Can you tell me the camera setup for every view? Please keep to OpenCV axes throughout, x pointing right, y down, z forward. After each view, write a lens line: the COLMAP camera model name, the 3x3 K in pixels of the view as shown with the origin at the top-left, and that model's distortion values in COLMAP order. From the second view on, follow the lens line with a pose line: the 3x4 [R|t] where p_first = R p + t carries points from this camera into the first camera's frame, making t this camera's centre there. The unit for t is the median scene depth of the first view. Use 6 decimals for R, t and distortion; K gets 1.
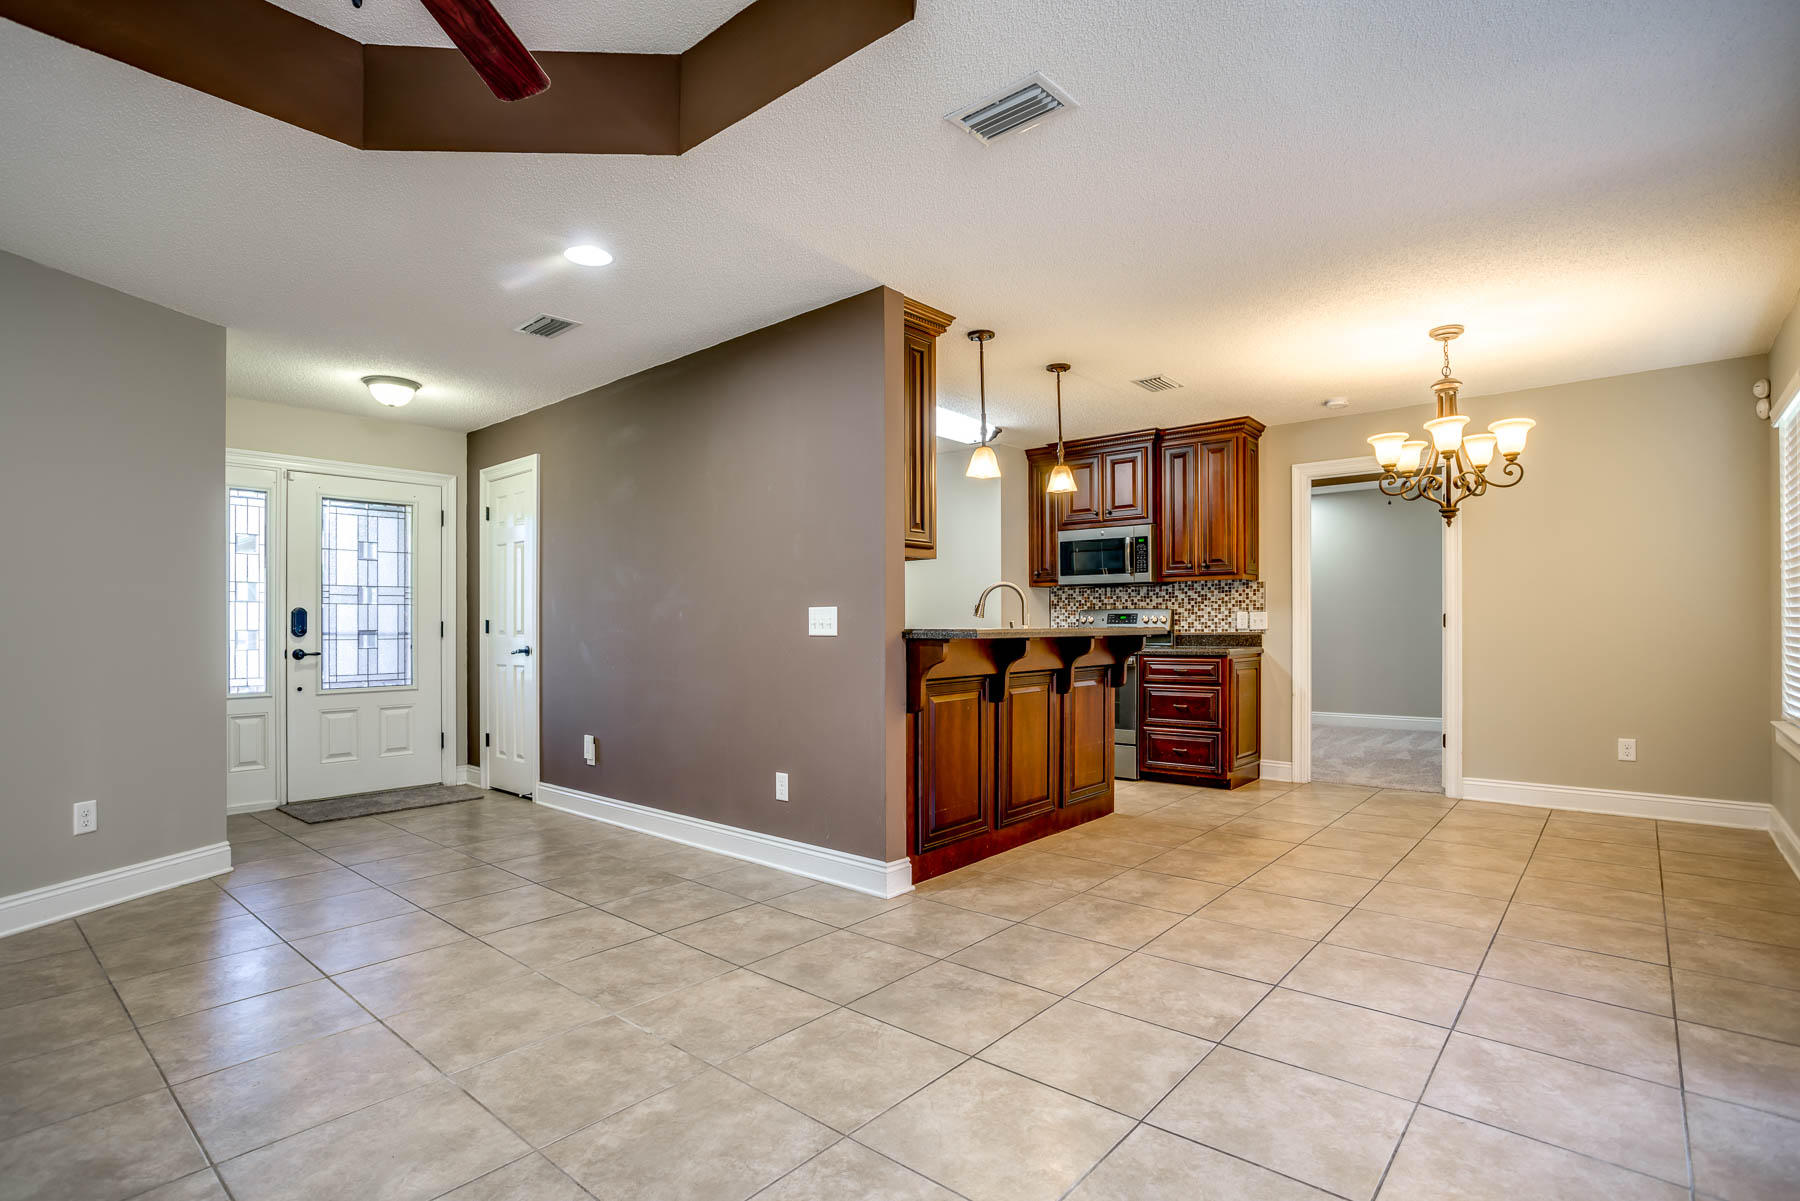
lens RADIAL K [[876.8, 0, 906.5], [0, 876.8, 619.1], [0, 0, 1]] dist [-0.036223, 0.015923]
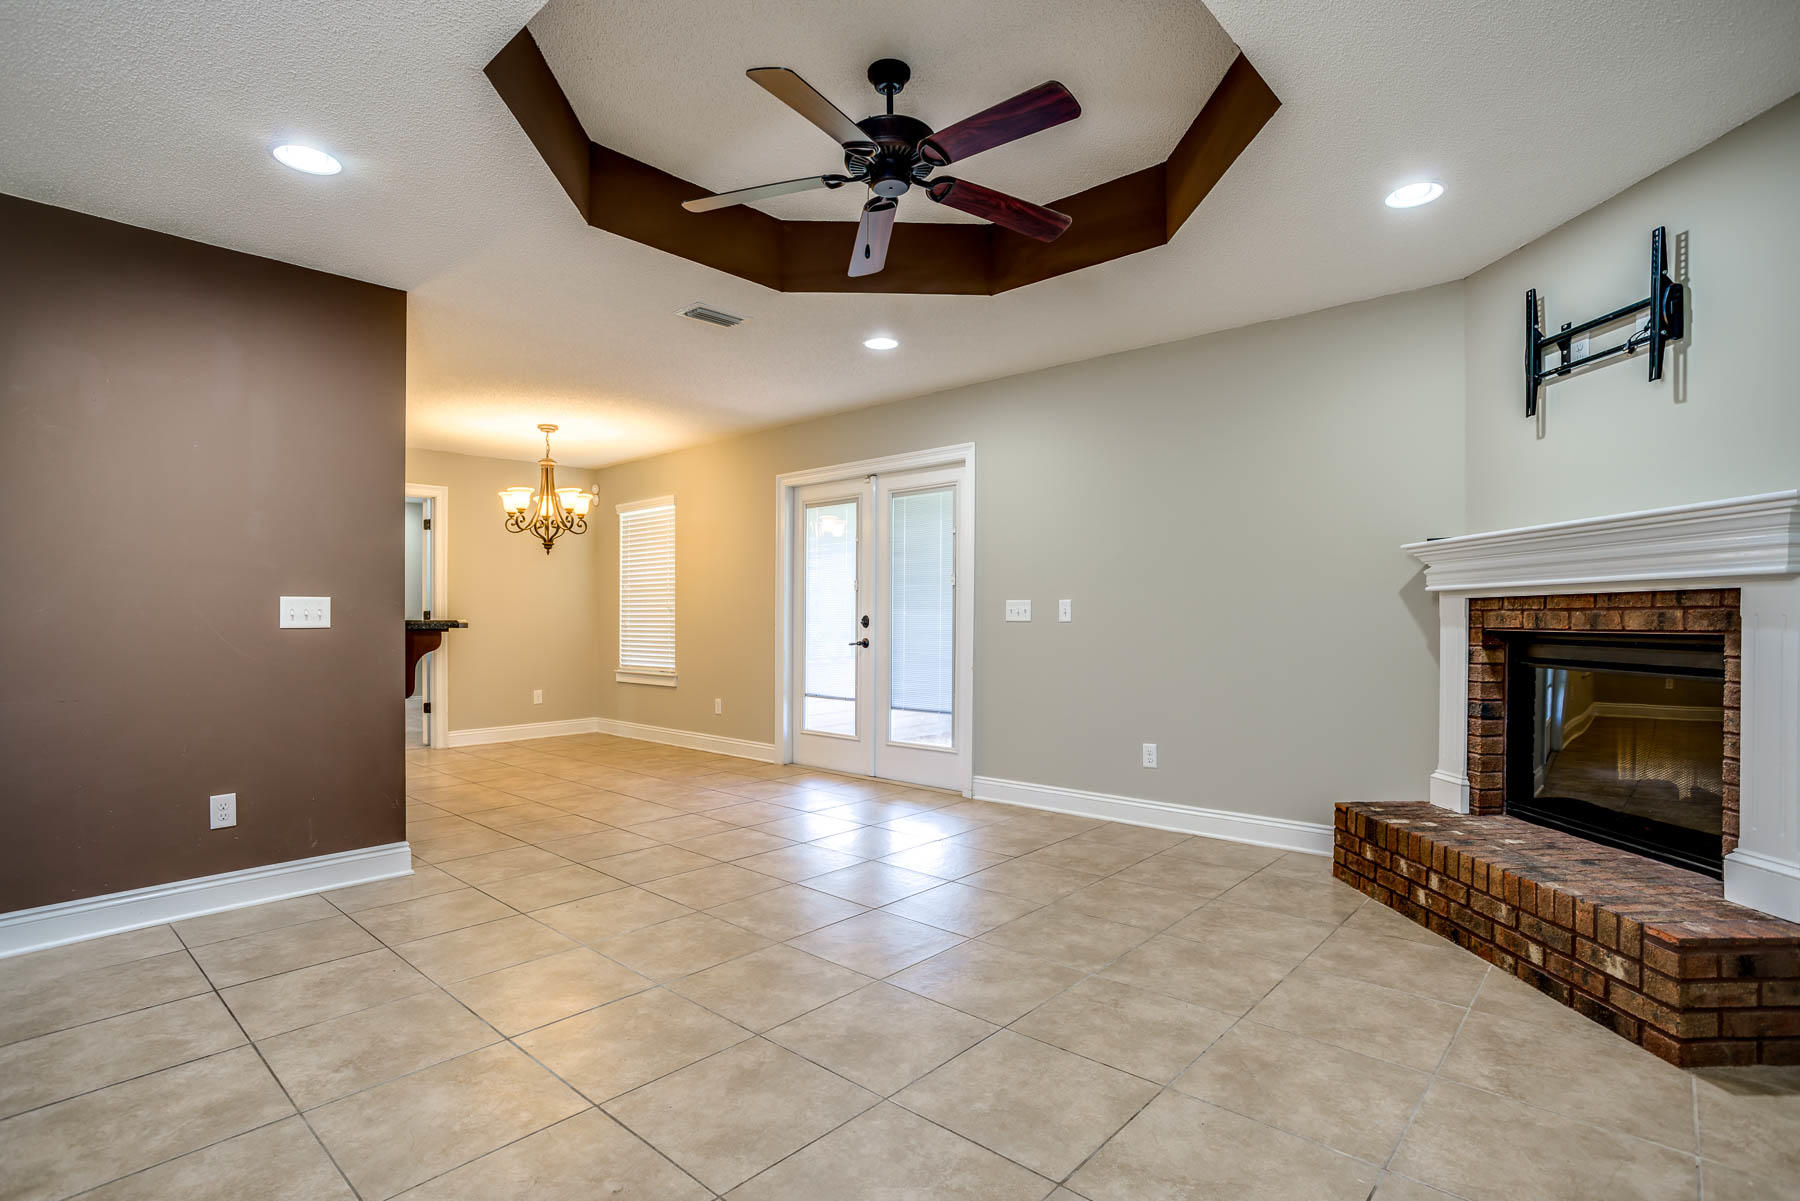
lens RADIAL K [[876.8, 0, 892.6], [0, 876.8, 614.3], [0, 0, 1]] dist [-0.036223, 0.015923]
pose [[0.039597, 0.006431, 0.999195, -0.887554], [-0.000660, 0.999979, -0.006410, 0.009354], [-0.999215, -0.000406, 0.039601, 0.320150]]
